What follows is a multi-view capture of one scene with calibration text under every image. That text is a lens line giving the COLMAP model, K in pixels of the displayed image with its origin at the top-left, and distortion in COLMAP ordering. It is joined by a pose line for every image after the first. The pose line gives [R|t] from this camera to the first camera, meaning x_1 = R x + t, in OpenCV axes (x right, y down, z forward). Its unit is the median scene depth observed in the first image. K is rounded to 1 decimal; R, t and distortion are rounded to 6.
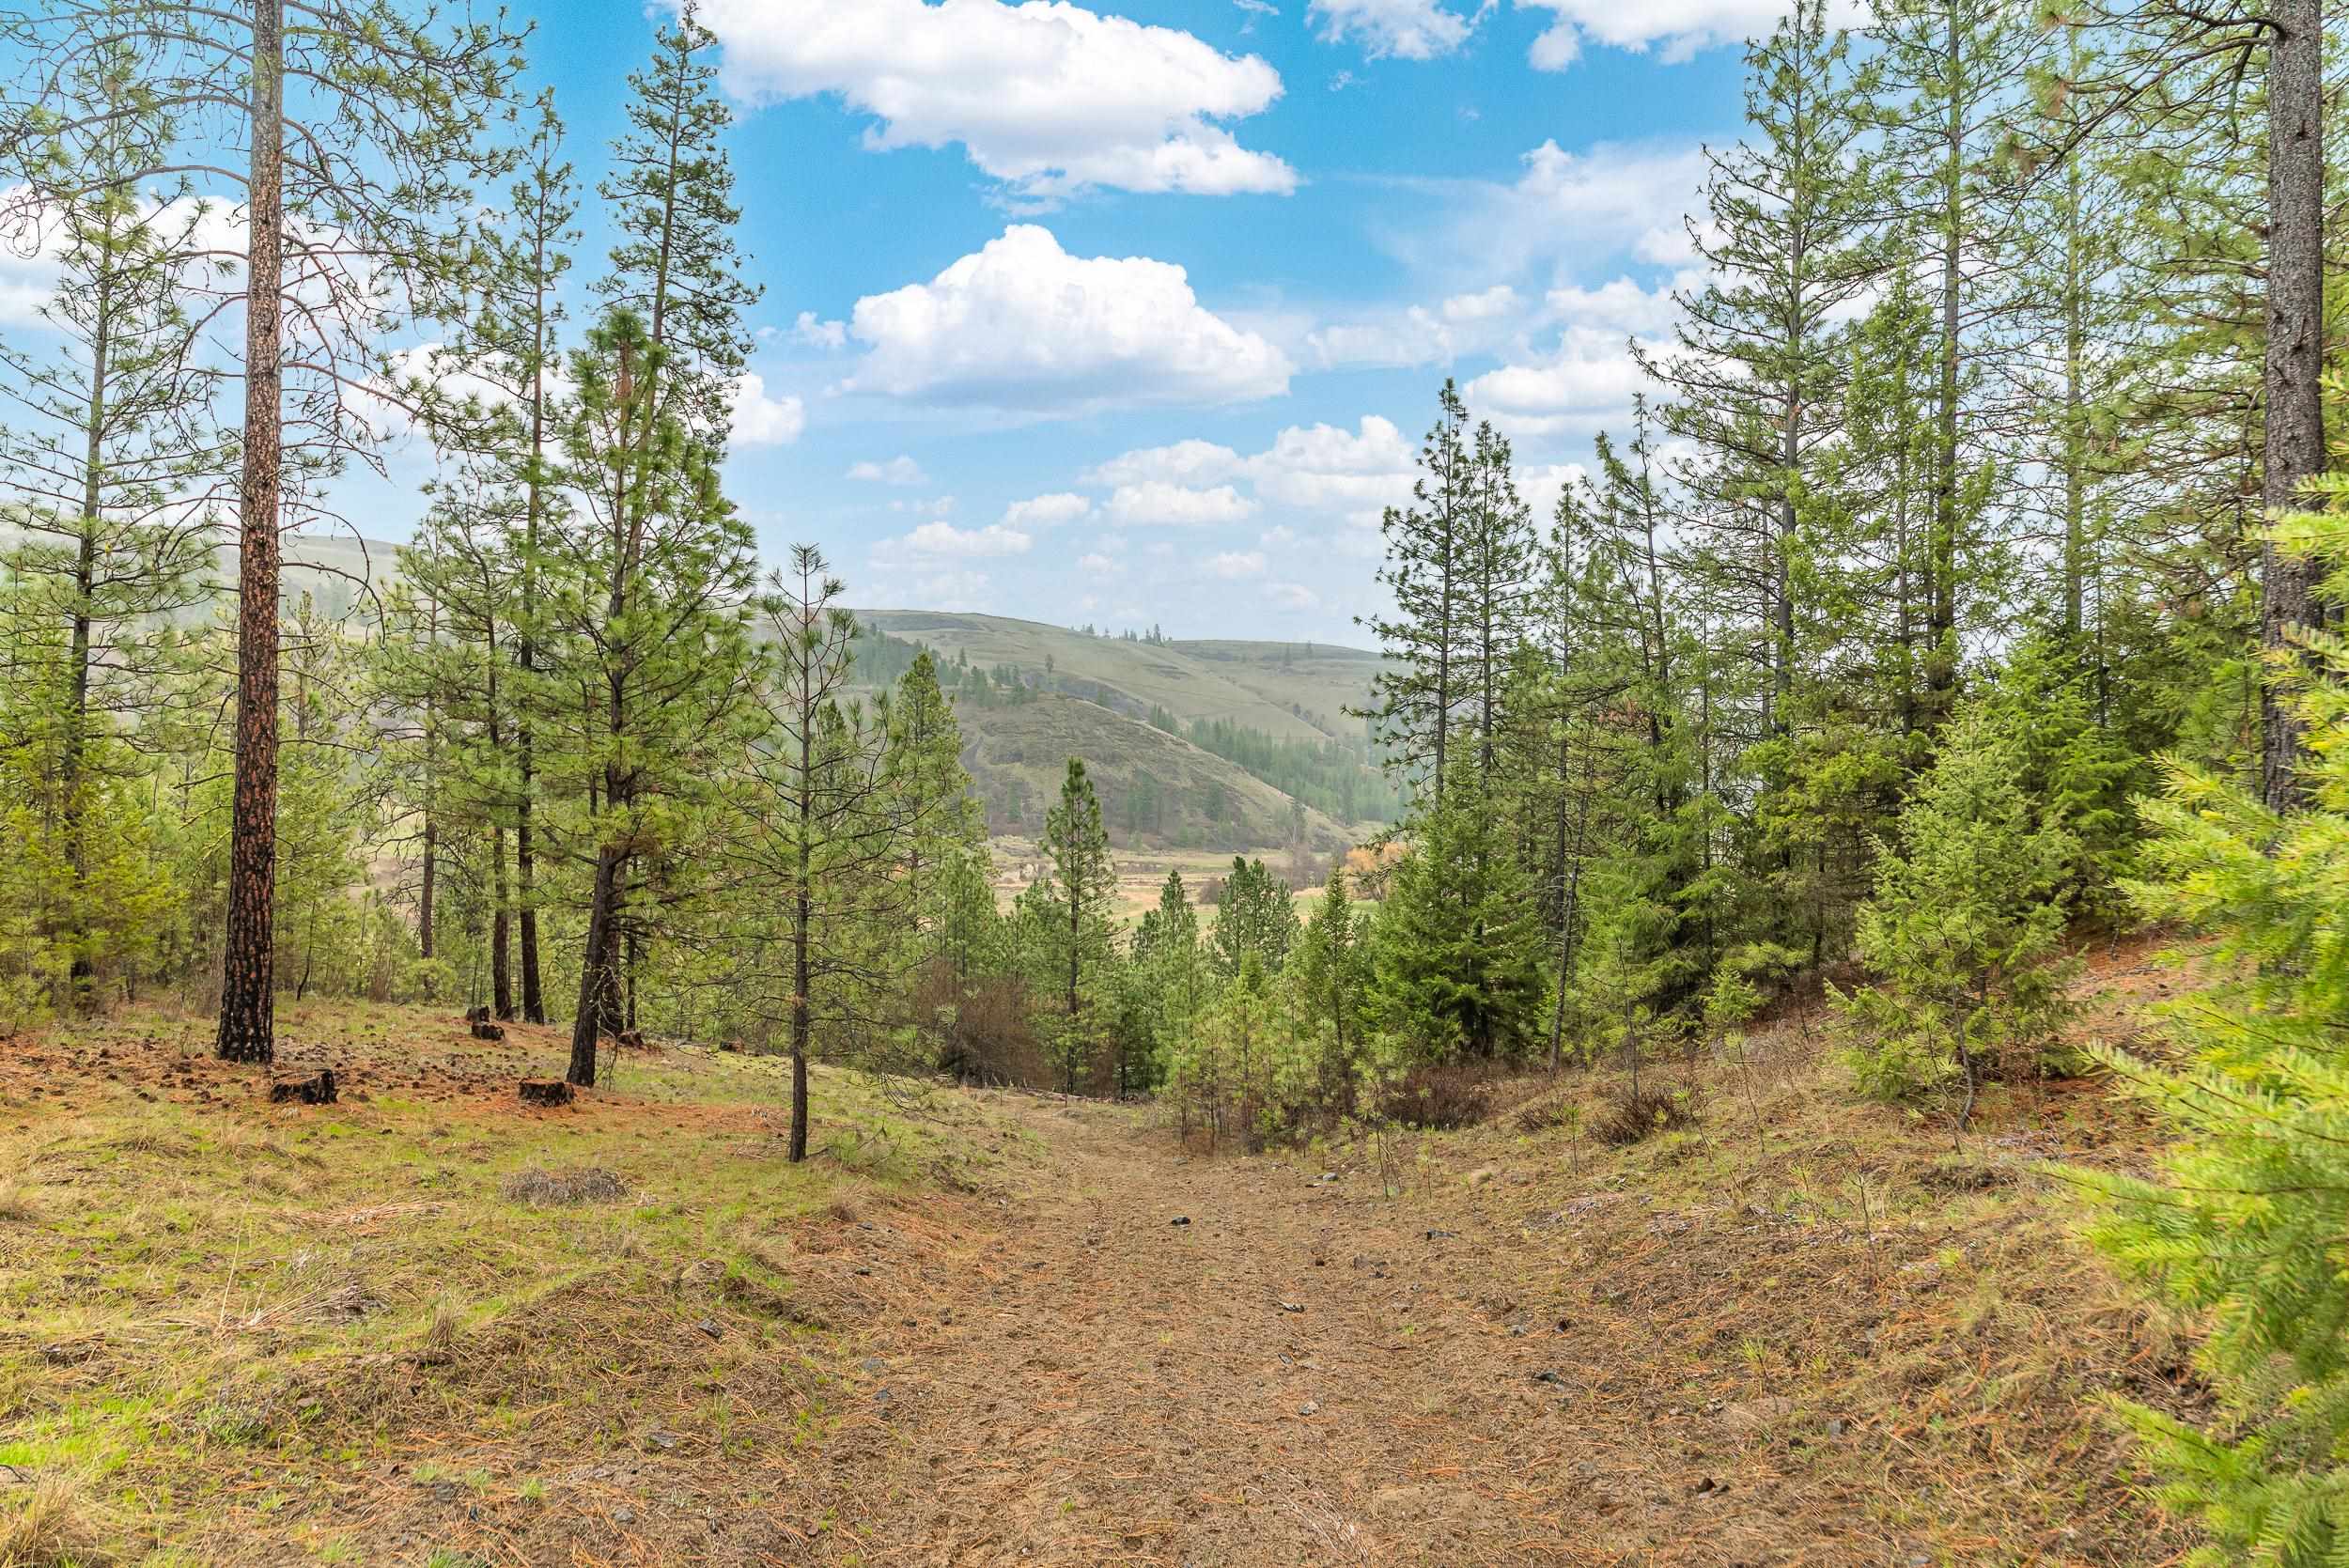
lens RADIAL K [[1262.6, 0, 1186.6], [0, 1262.6, 783.3], [0, 0, 1]] dist [-0.007193, -0.002438]
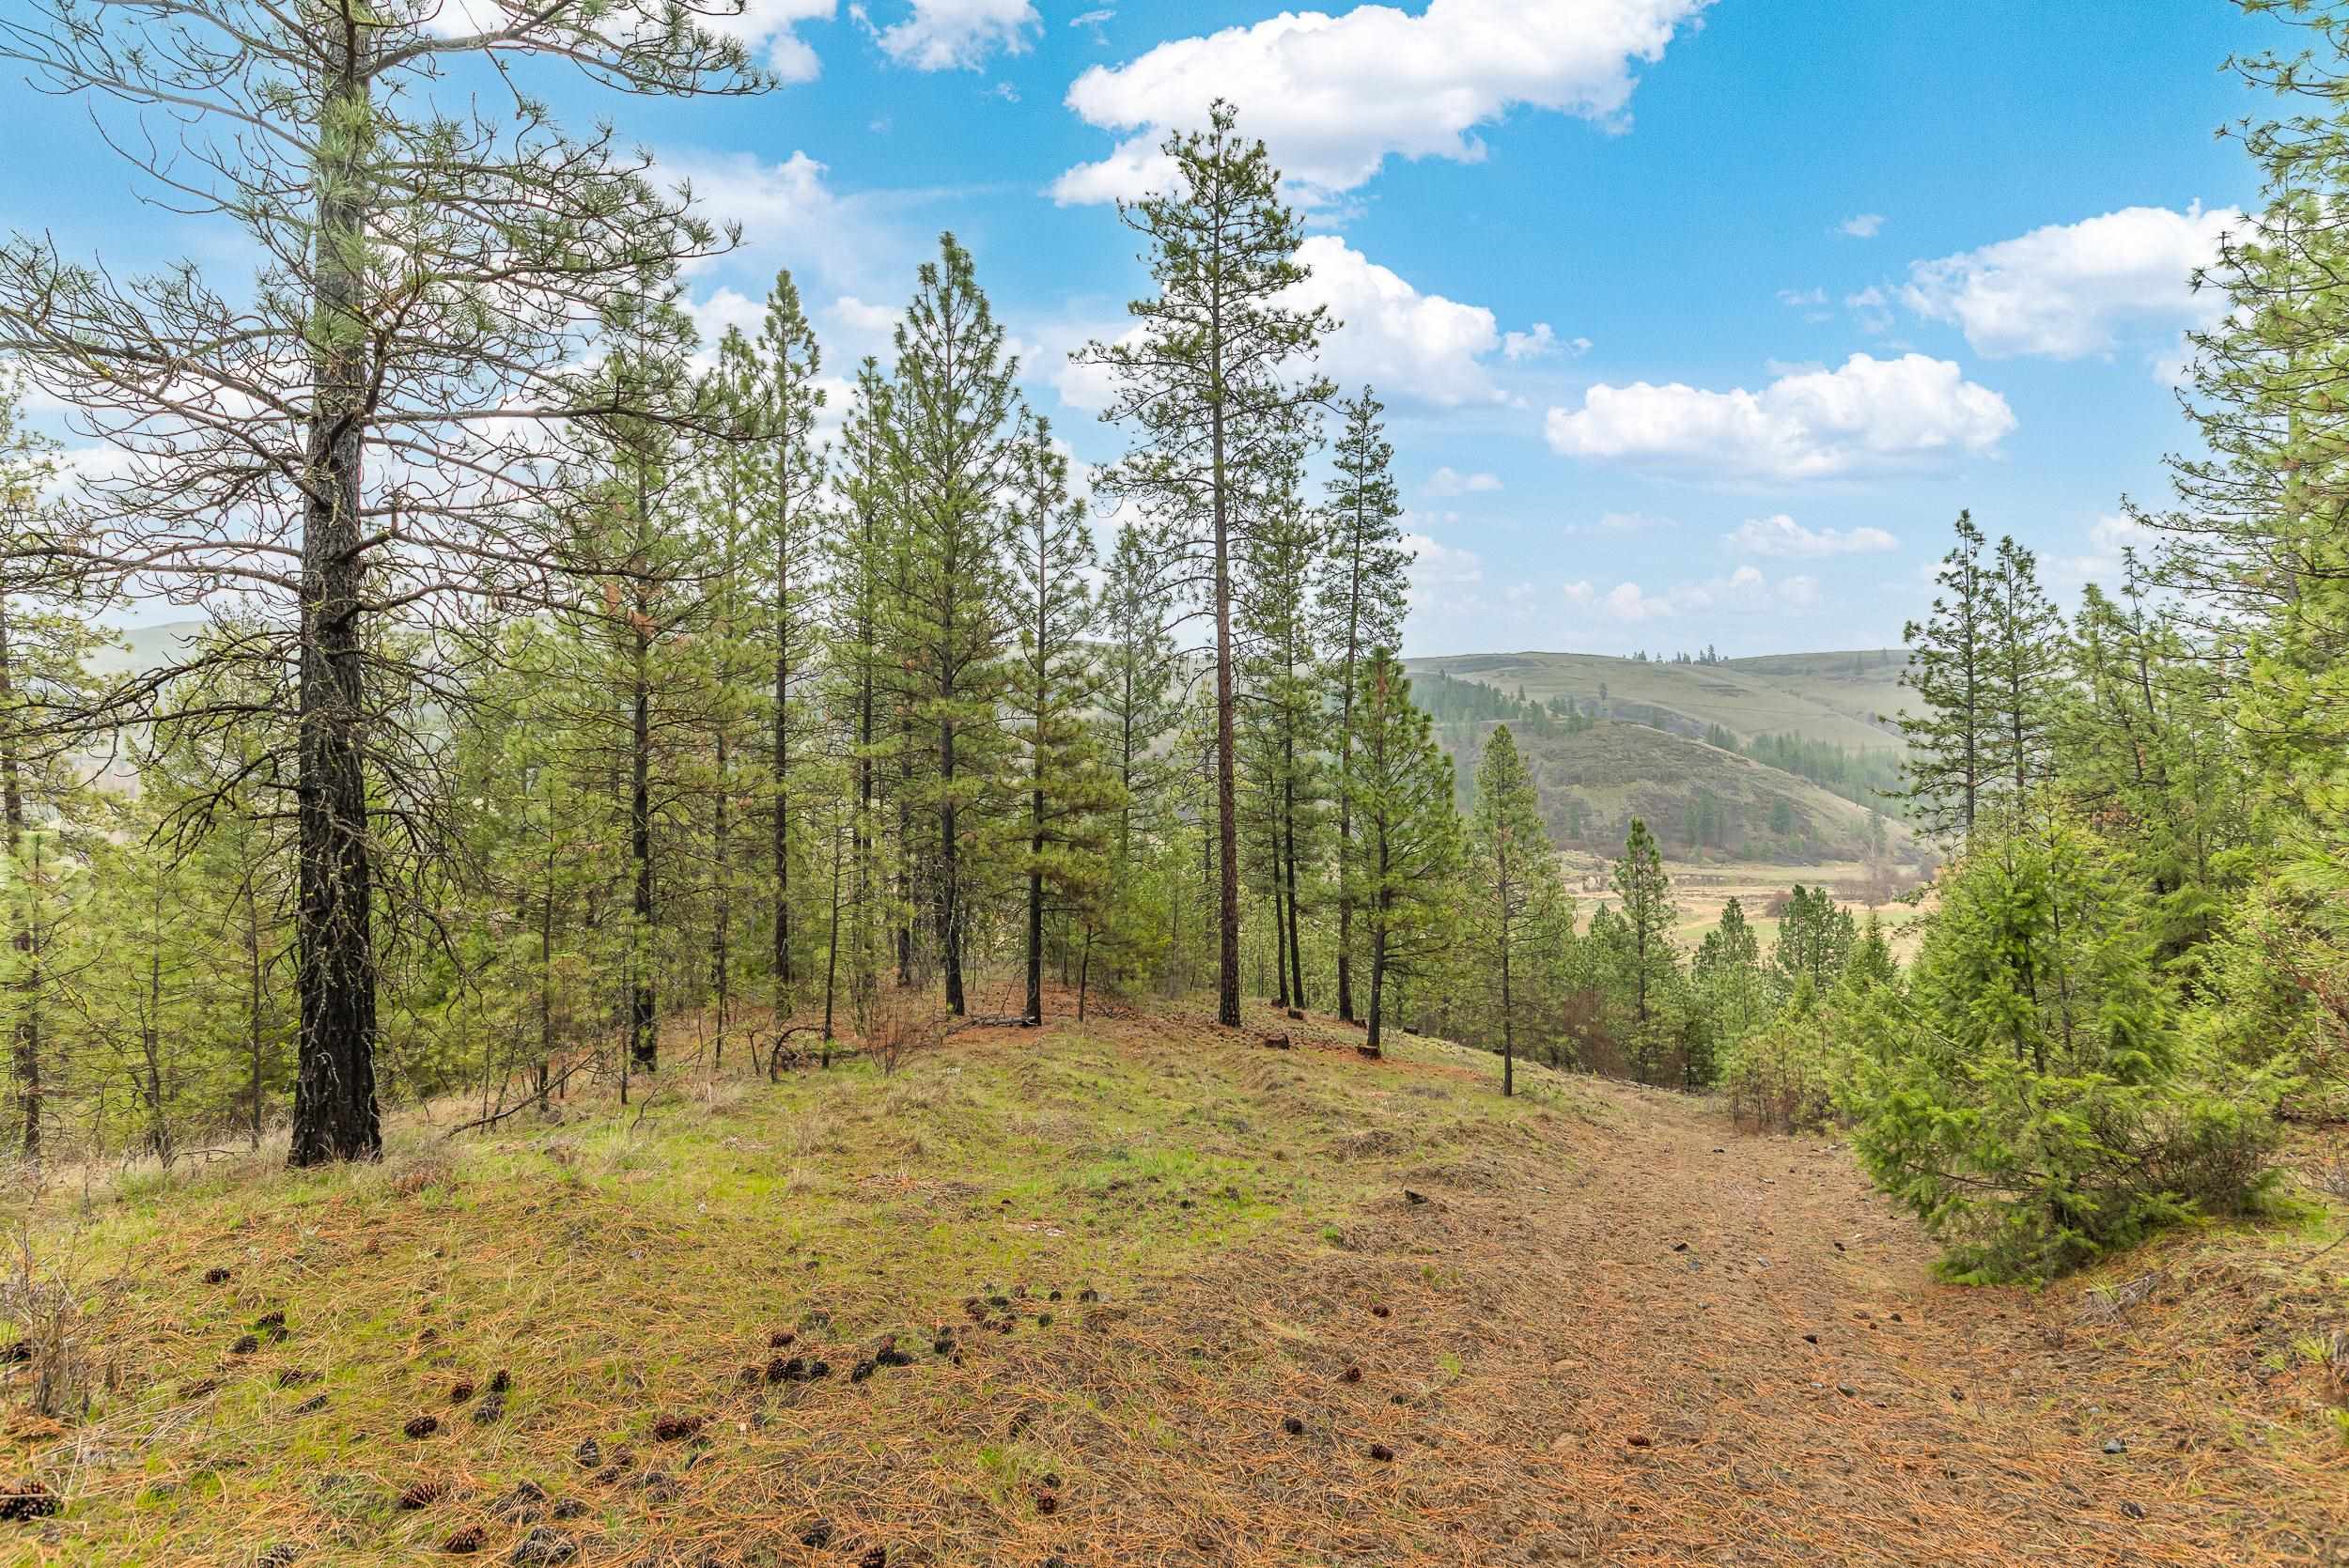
lens RADIAL K [[1098.0, 0, 1153.5], [0, 1098.0, 775.3], [0, 0, 1]] dist [-0.013150, 0.000122]
pose [[0.877245, -0.037277, -0.478593, 0.018101], [0.026596, 0.999223, -0.029078, -0.058924], [0.479305, 0.012780, 0.877555, -0.267449]]
